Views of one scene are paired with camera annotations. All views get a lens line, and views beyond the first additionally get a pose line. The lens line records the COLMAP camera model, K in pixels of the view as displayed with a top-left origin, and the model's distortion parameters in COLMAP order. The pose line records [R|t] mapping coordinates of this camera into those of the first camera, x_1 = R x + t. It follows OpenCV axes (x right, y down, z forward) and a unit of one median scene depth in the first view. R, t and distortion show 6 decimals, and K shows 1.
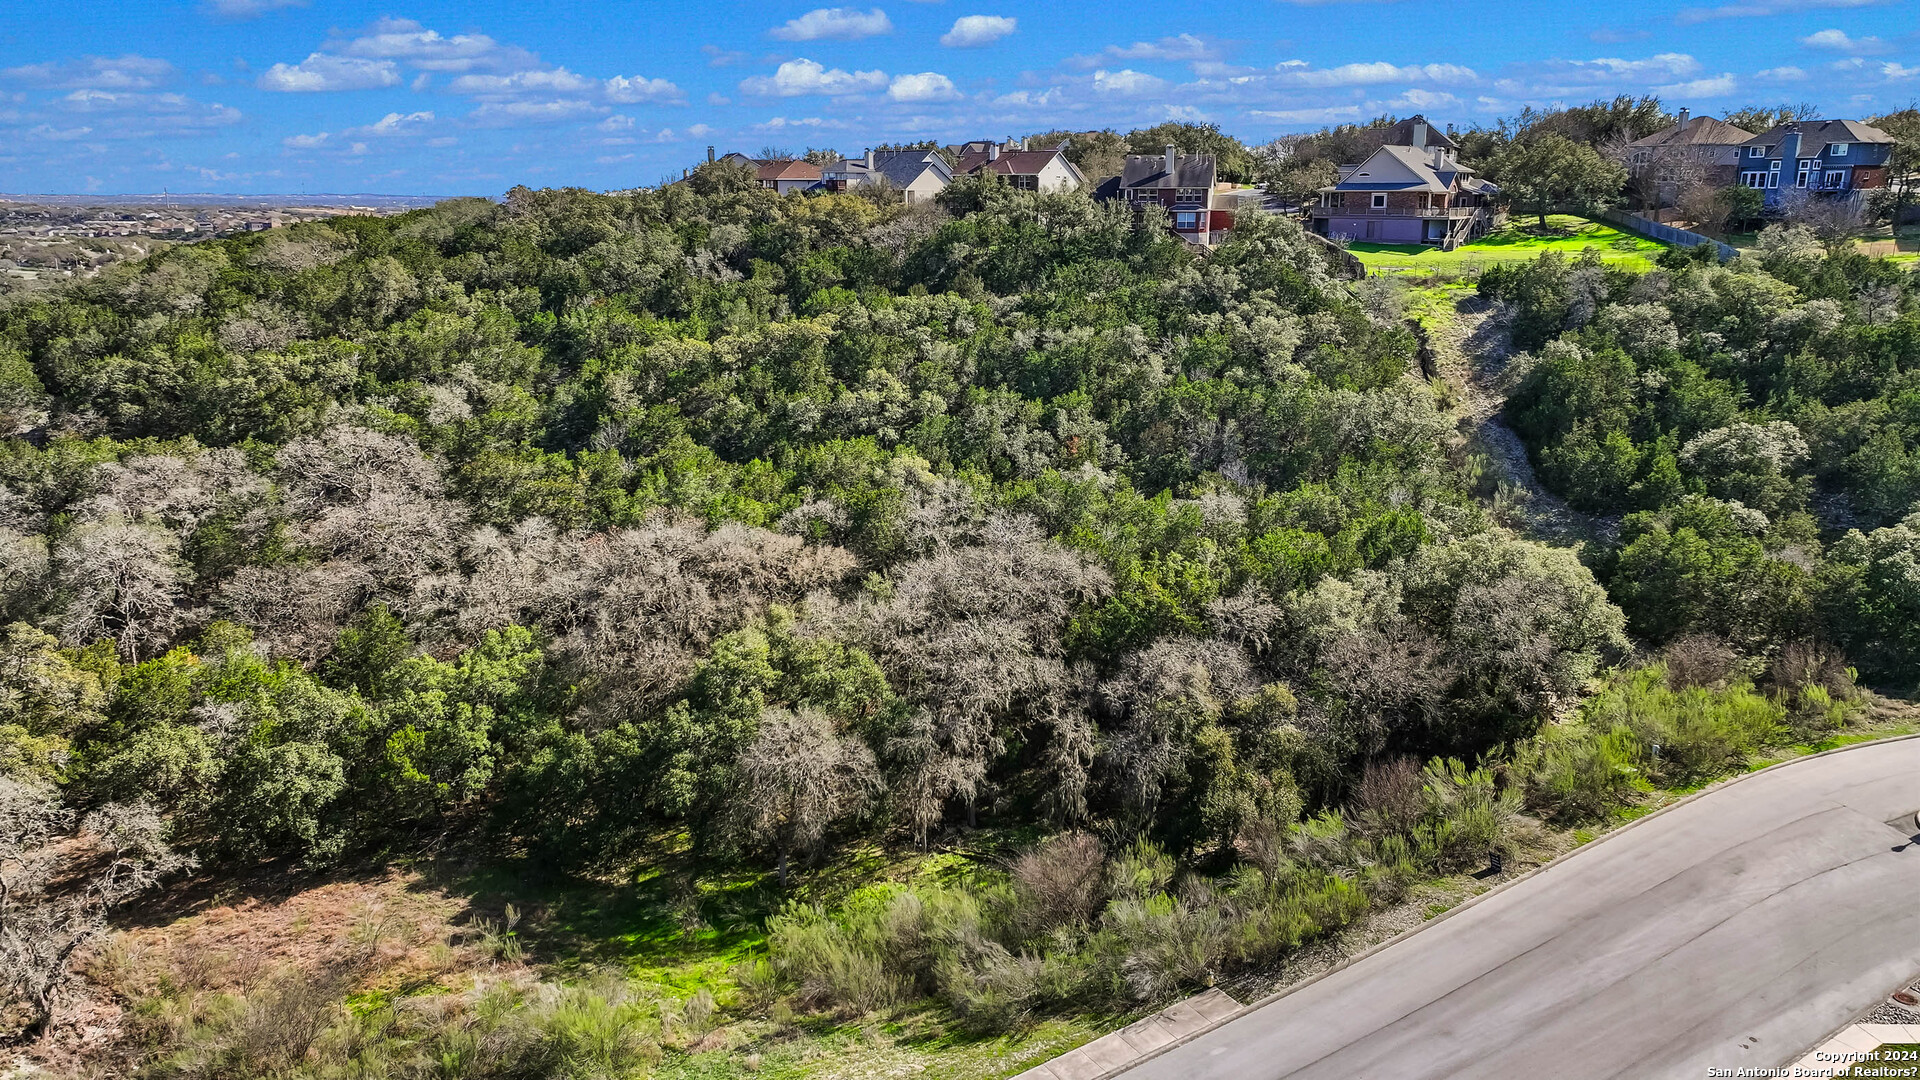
lens RADIAL K [[1336.1, 0, 960.0], [0, 1336.1, 540.0], [0, 0, 1]] dist [0.003886, 0.010199]
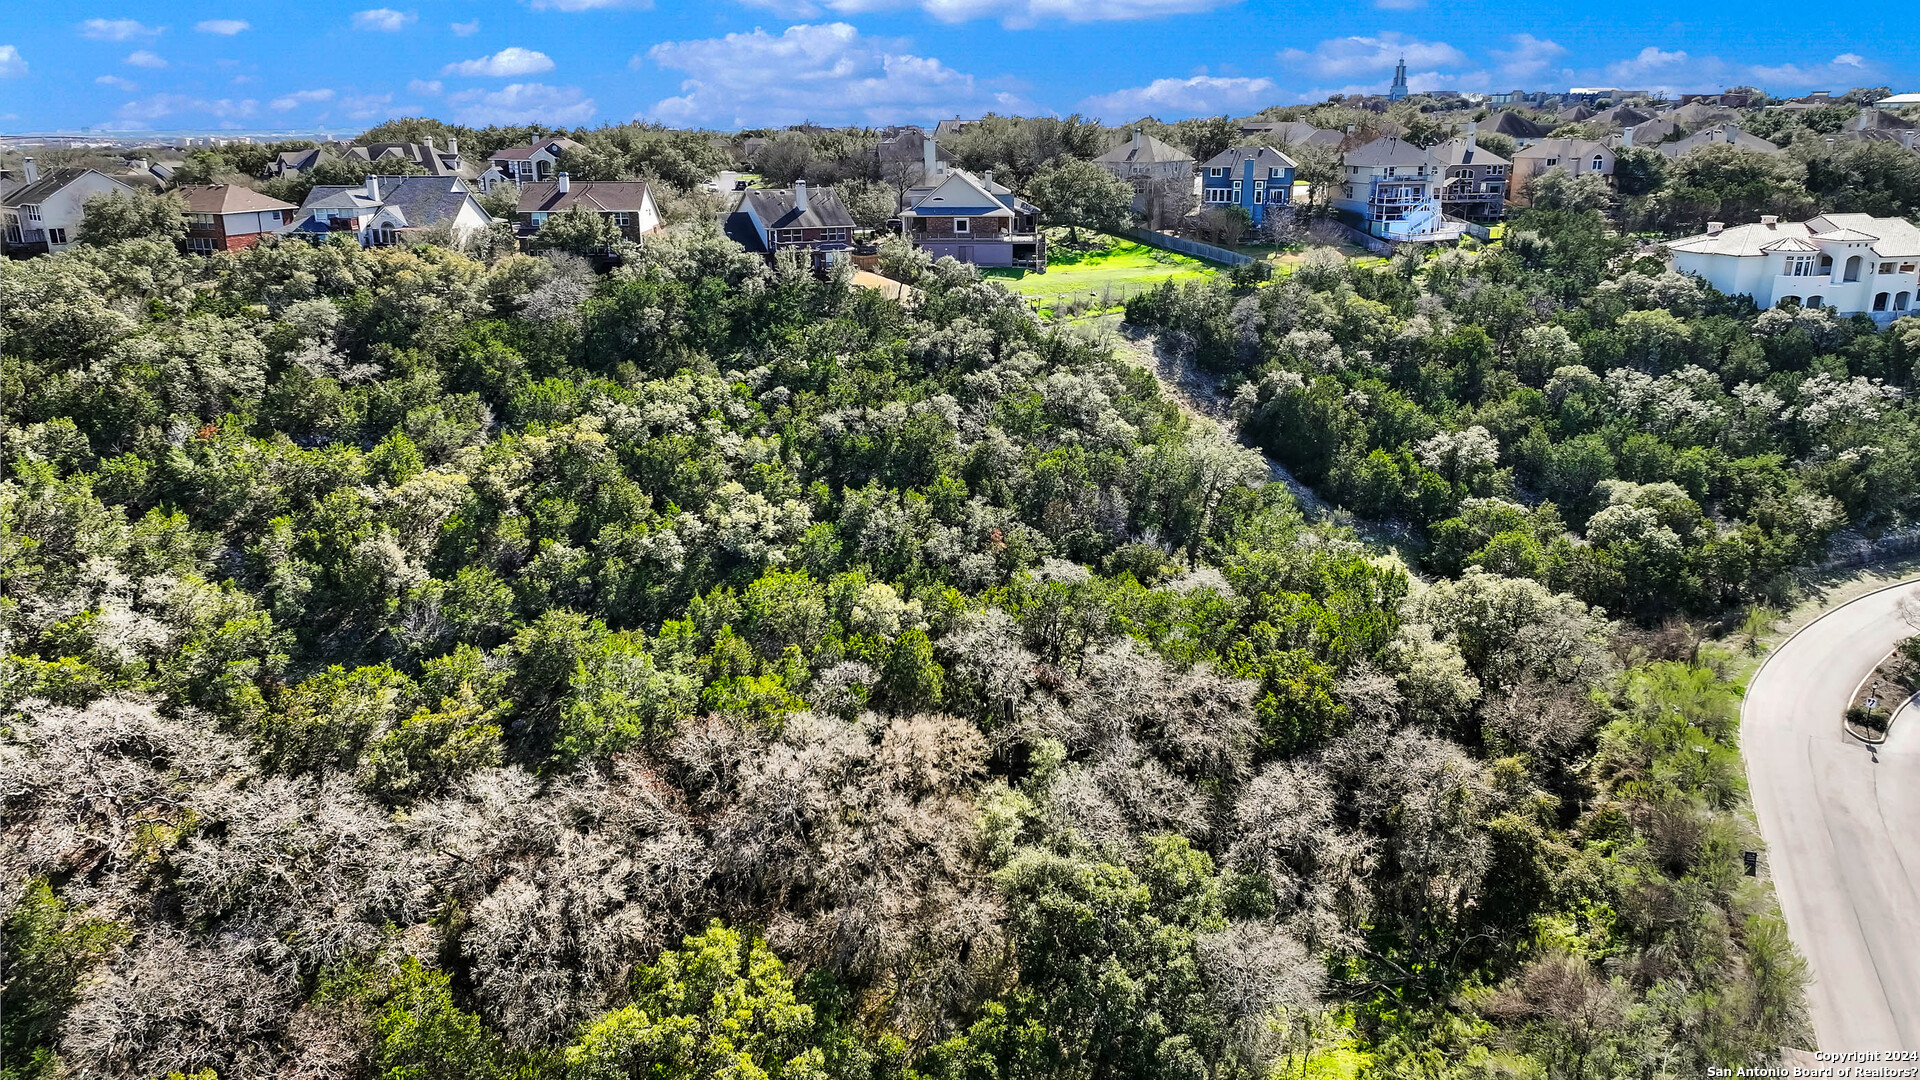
lens RADIAL K [[1336.1, 0, 960.0], [0, 1336.1, 540.0], [0, 0, 1]] dist [0.003886, 0.010199]
pose [[0.797588, -0.183551, 0.574598, -0.453745], [0.155715, 0.982944, 0.097849, -0.154758], [-0.582757, 0.011430, 0.812566, 0.207504]]
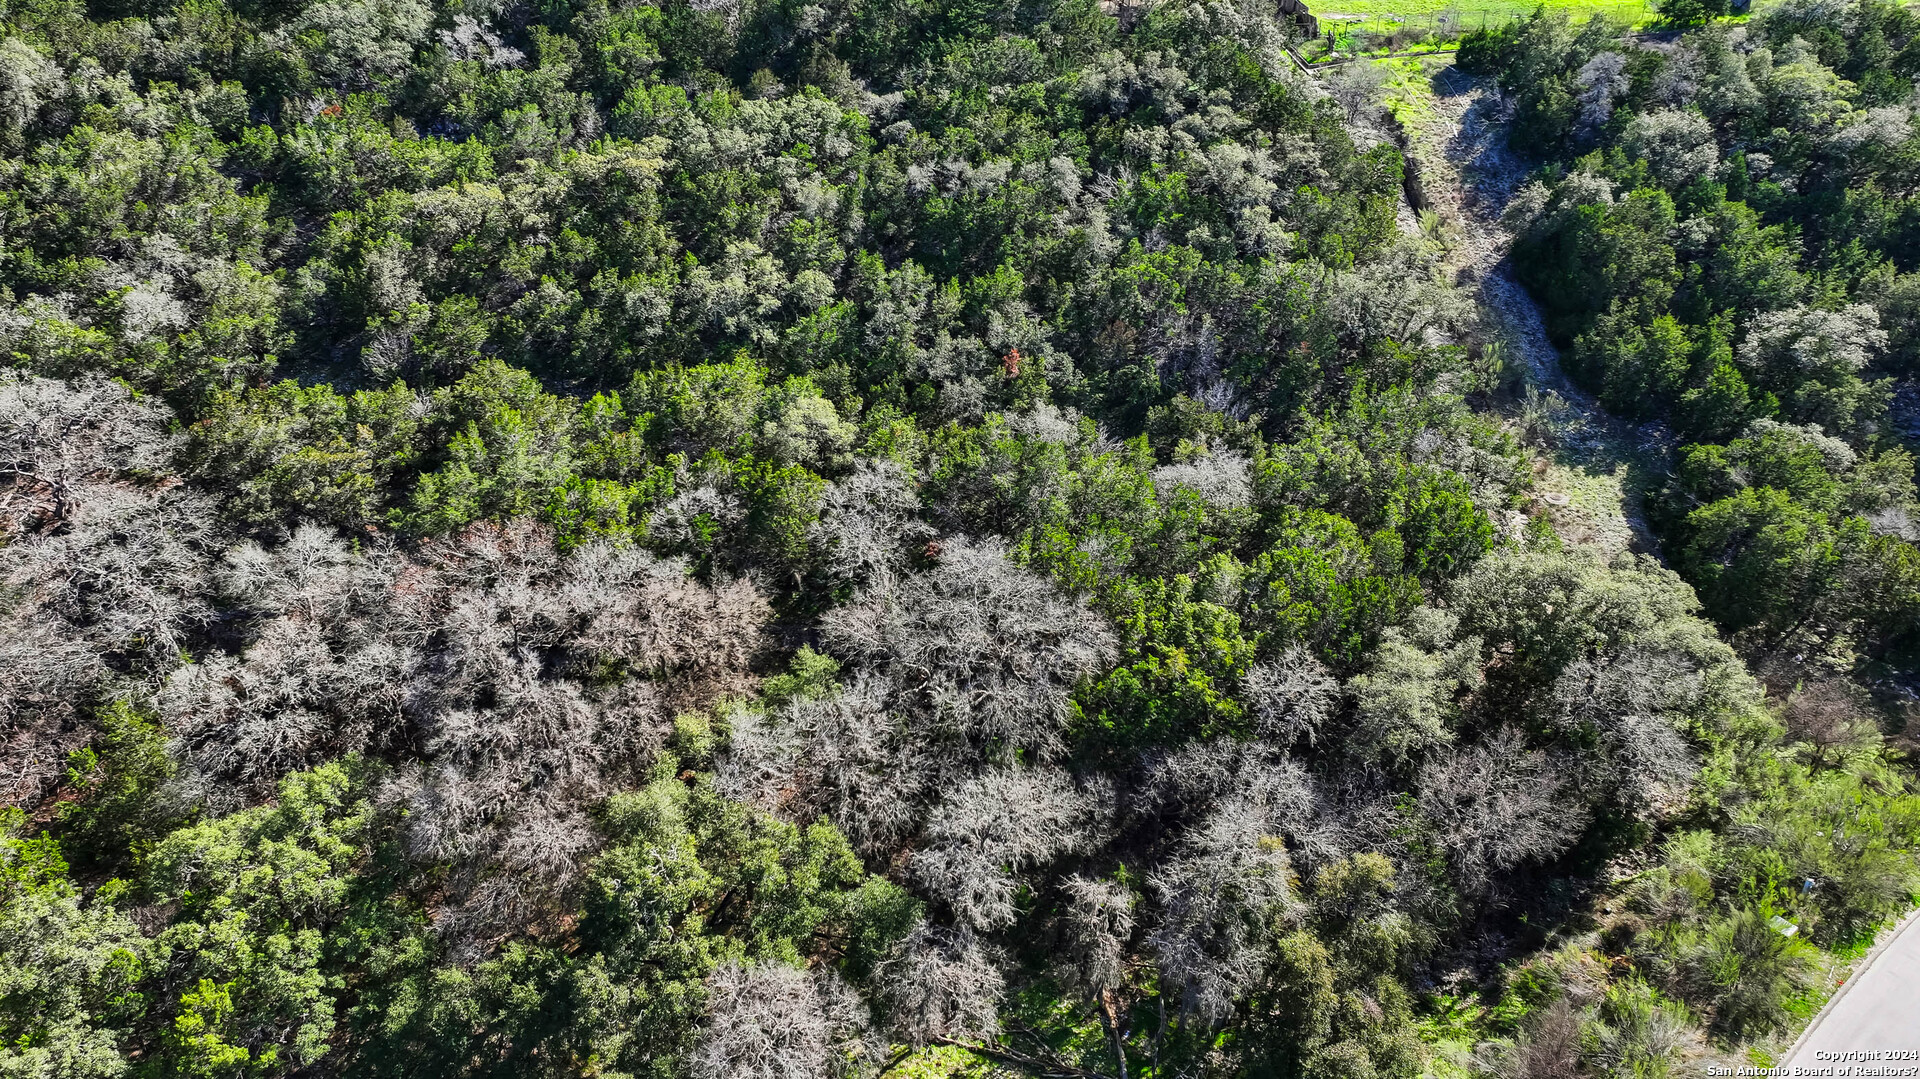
lens RADIAL K [[1352.4, 0, 960.0], [0, 1352.4, 539.5], [0, 0, 1]] dist [0.000927, 0.008822]
pose [[0.987879, -0.088226, 0.127719, -0.051280], [0.047299, 0.954735, 0.293673, -0.188309], [-0.147847, -0.284072, 0.947335, 0.203291]]
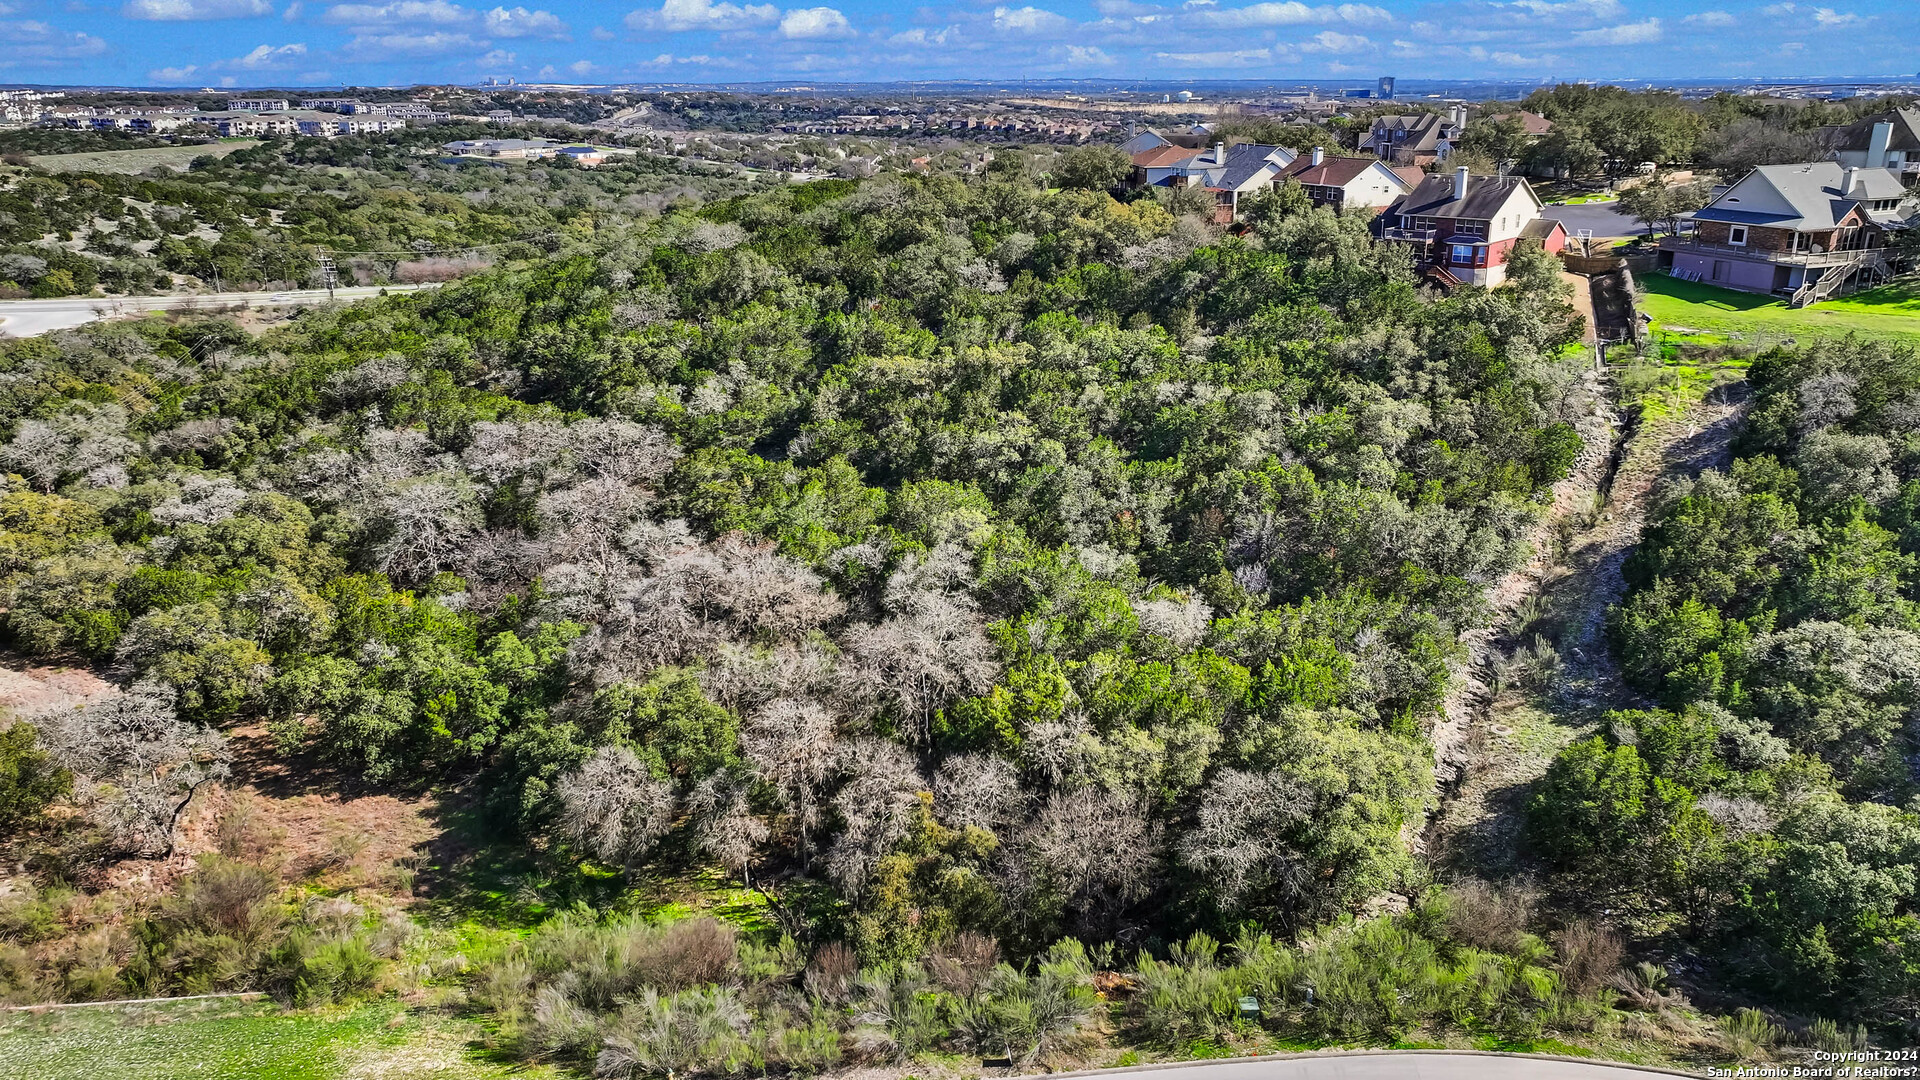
lens RADIAL K [[1352.4, 0, 960.0], [0, 1352.4, 540.0], [0, 0, 1]] dist [0.000927, 0.008822]
pose [[0.876599, 0.148170, -0.457842, 0.410216], [-0.112474, 0.988150, 0.104445, -0.136094], [0.467892, -0.040061, 0.882877, 0.035607]]
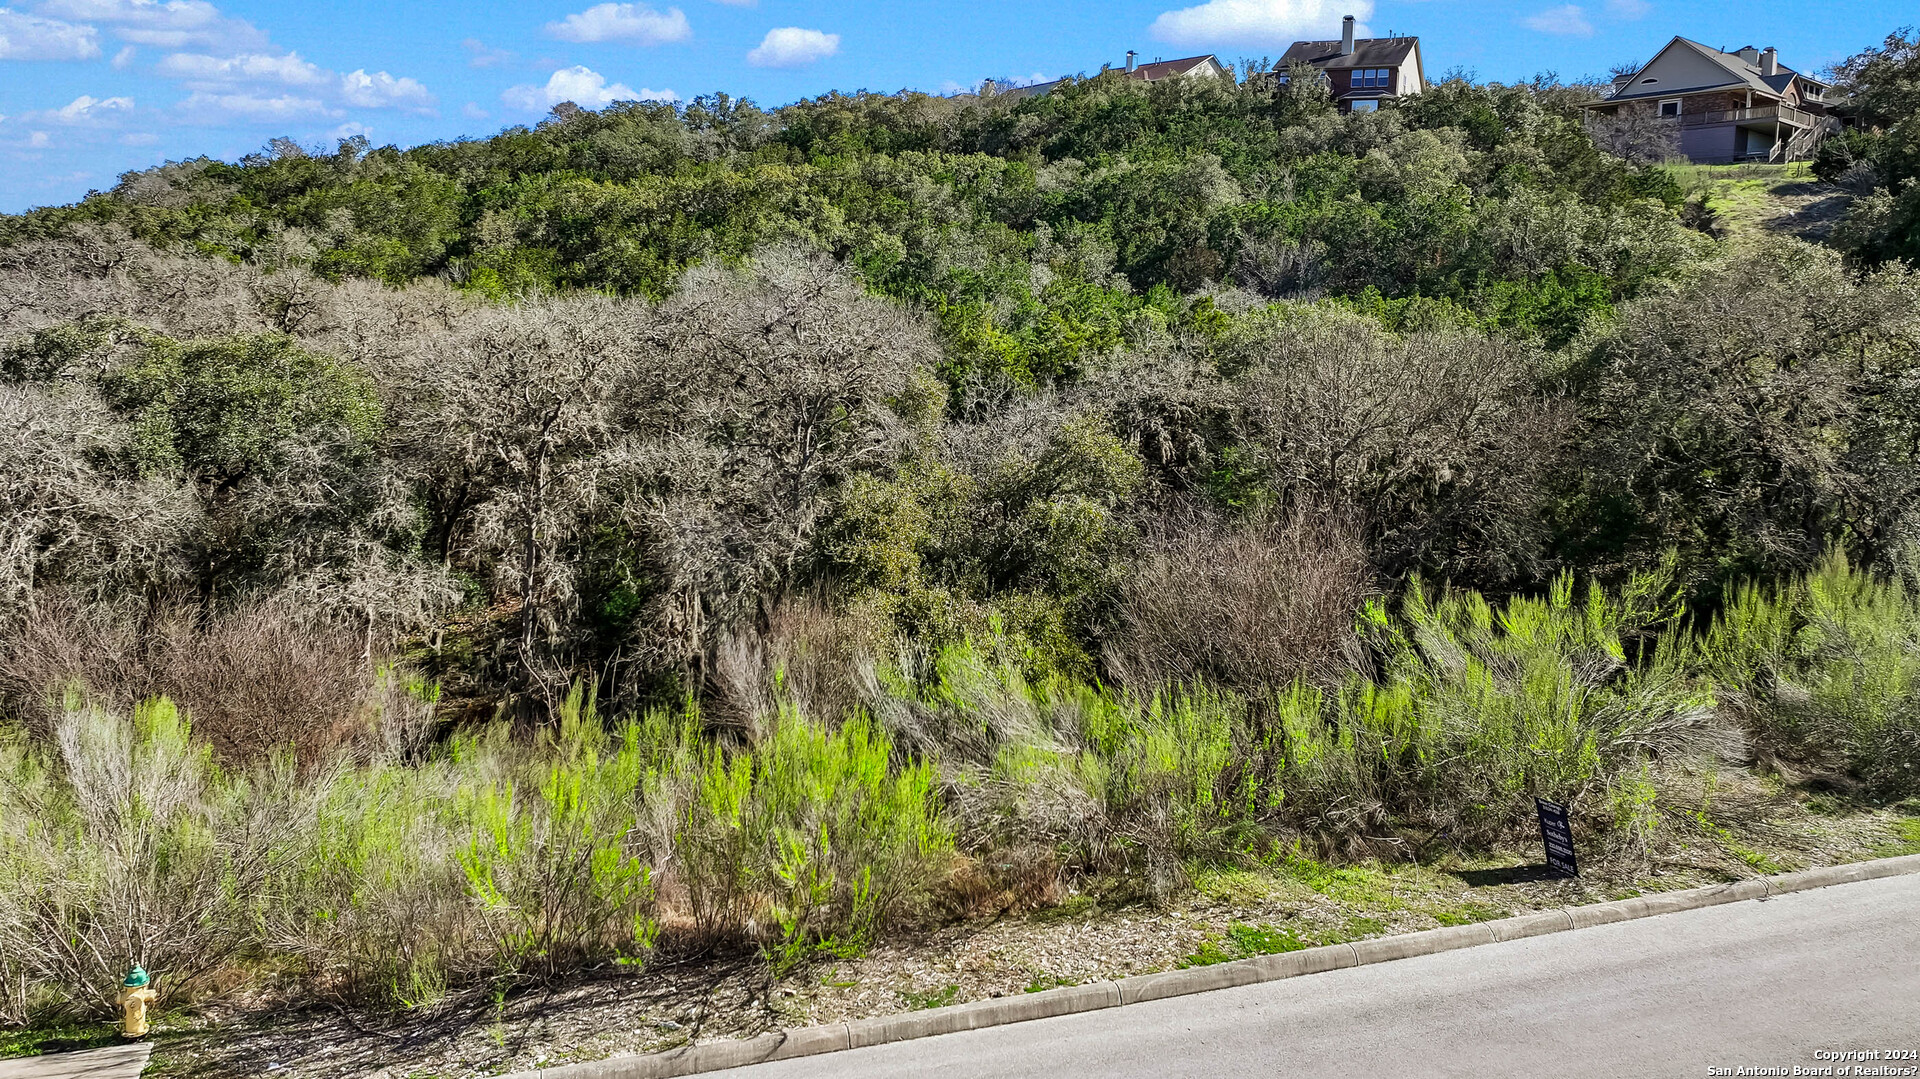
lens RADIAL K [[1428.8, 0, 949.6], [0, 1428.8, 441.2], [0, 0, 1]] dist [0.006013, 0.013348]
pose [[0.972511, 0.074499, -0.220616, 0.175129], [-0.116083, 0.976425, -0.181985, 0.118807], [0.201858, 0.202592, 0.958233, 0.349241]]
